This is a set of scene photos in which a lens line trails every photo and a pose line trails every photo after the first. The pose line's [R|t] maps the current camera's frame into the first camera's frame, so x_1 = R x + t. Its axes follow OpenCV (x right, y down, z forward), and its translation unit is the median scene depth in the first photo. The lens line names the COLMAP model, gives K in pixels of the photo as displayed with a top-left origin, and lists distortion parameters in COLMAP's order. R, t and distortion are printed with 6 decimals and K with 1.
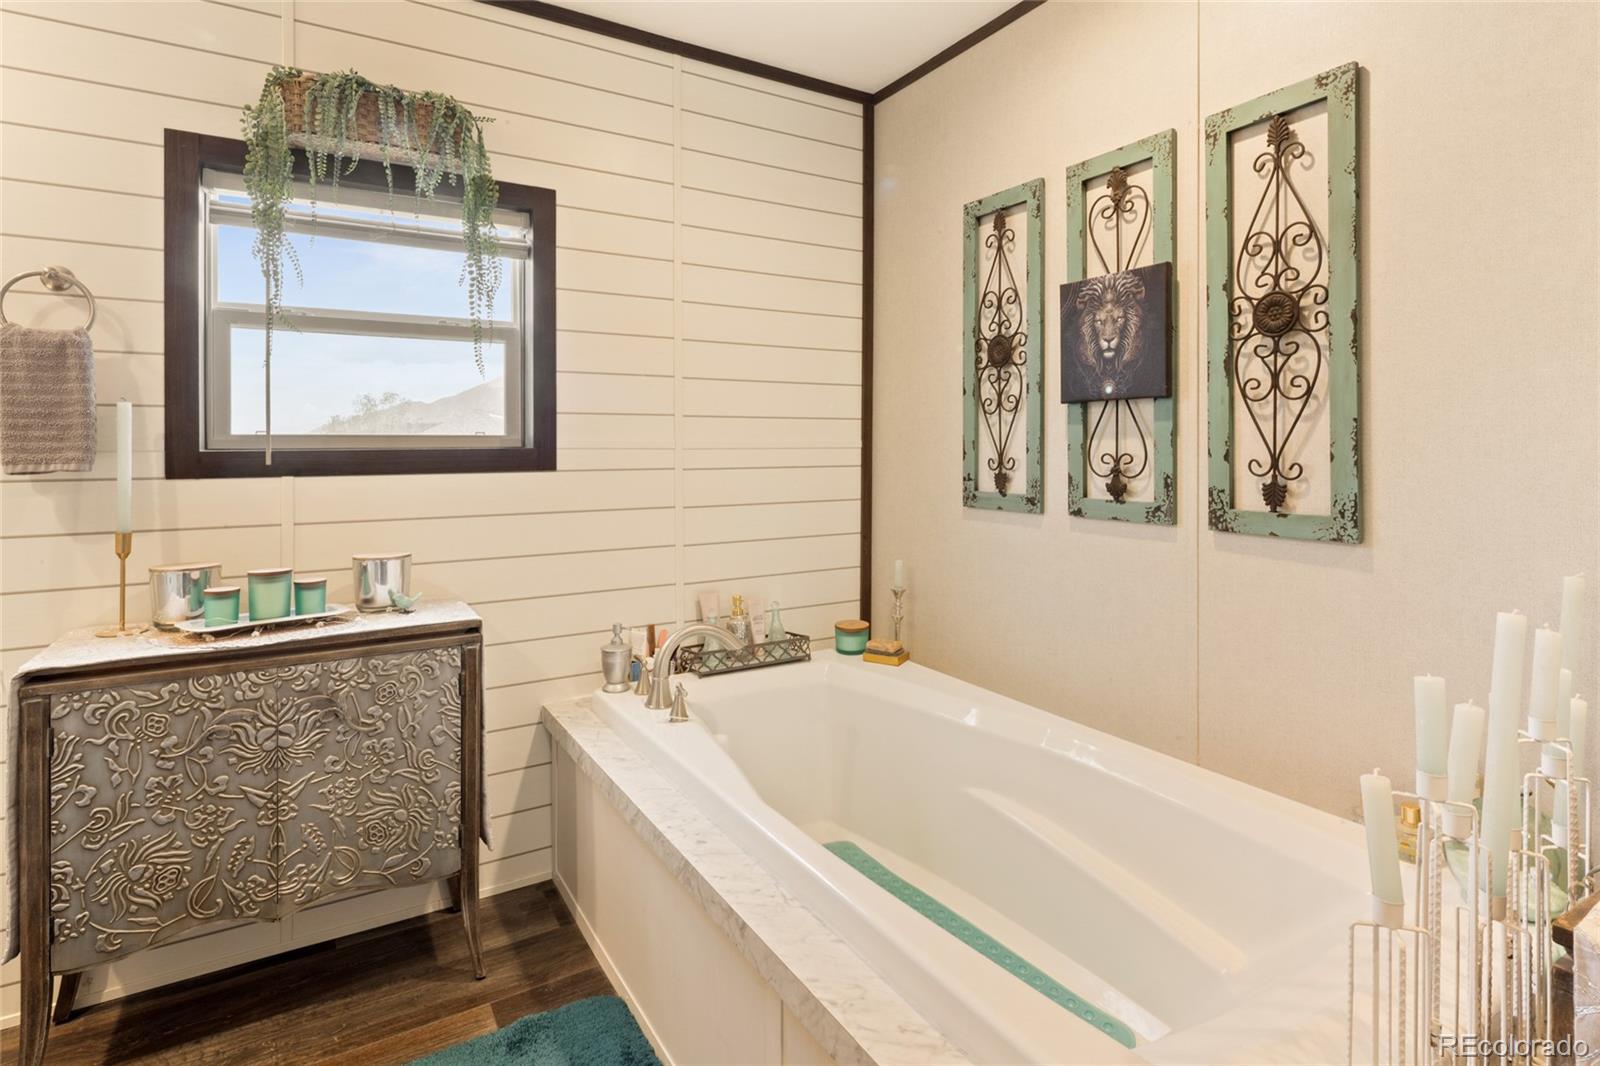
lens RADIAL K [[811.6, 0, 799.8], [0, 811.6, 461.2], [0, 0, 1]] dist [-0.000490, -0.000546]
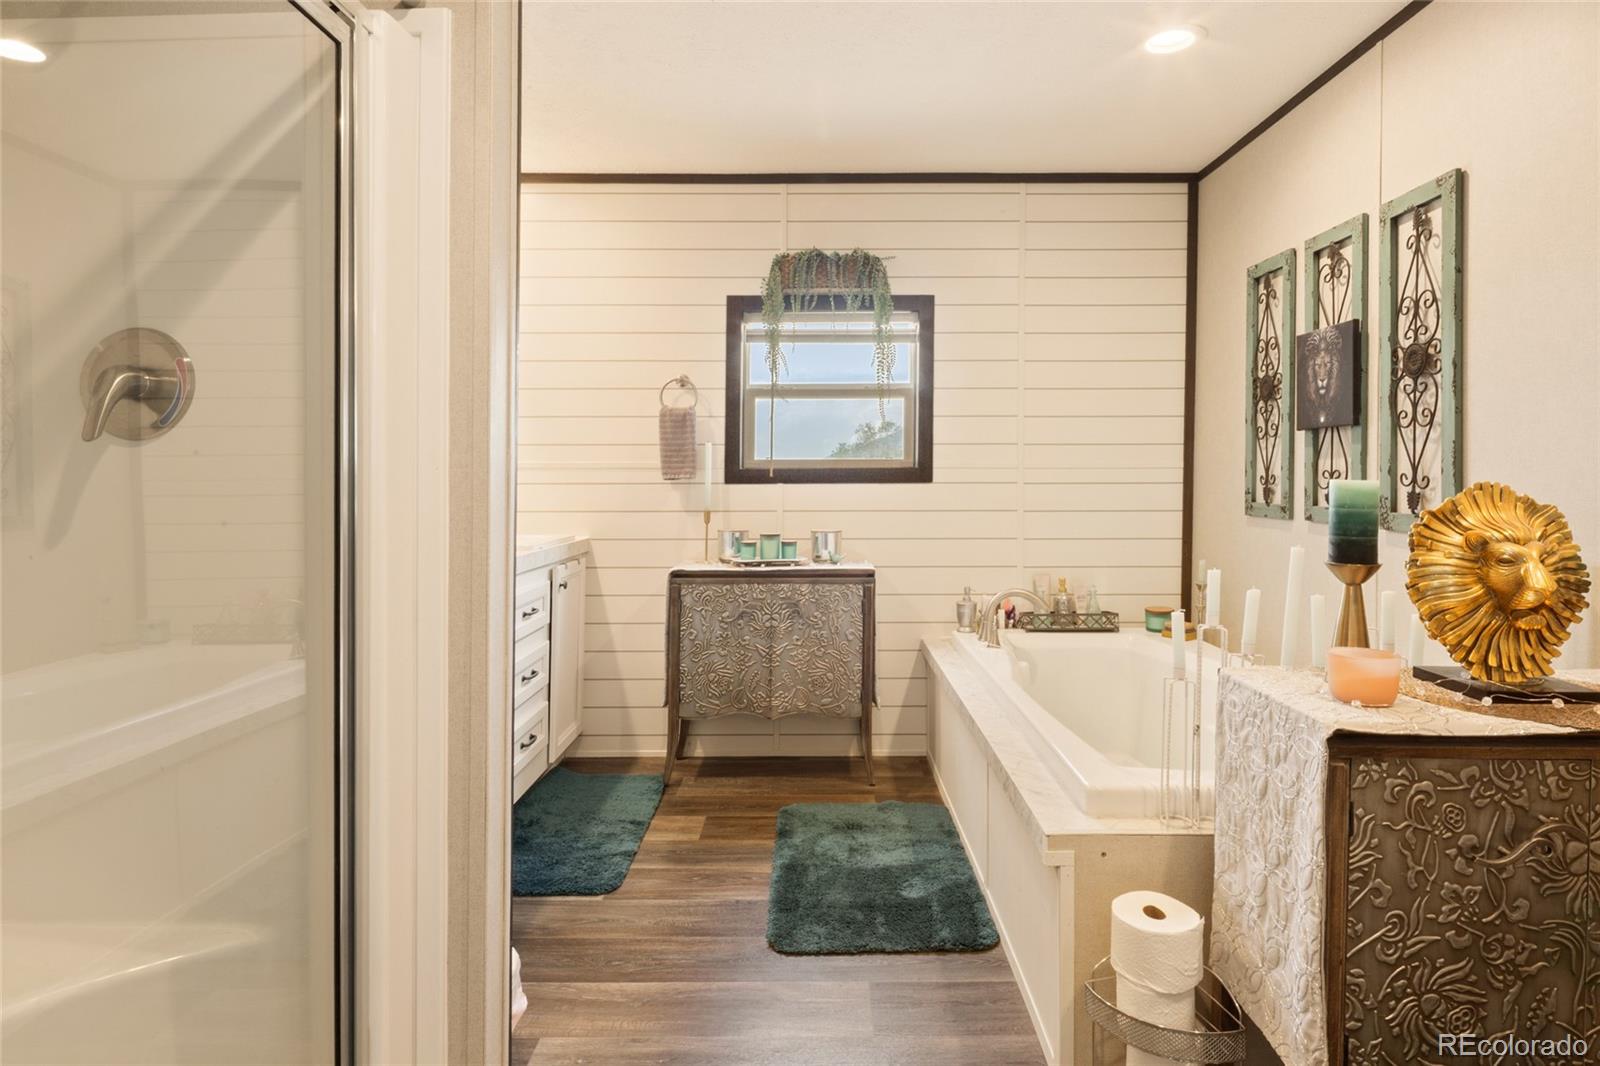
lens RADIAL K [[795.3, 0, 801.9], [0, 795.3, 460.7], [0, 0, 1]] dist [0.000078, -0.000901]
pose [[0.848830, -0.005727, -0.528635, 0.323391], [-0.011187, 0.999523, -0.028792, 0.019158], [0.528547, 0.030353, 0.848361, -0.442321]]
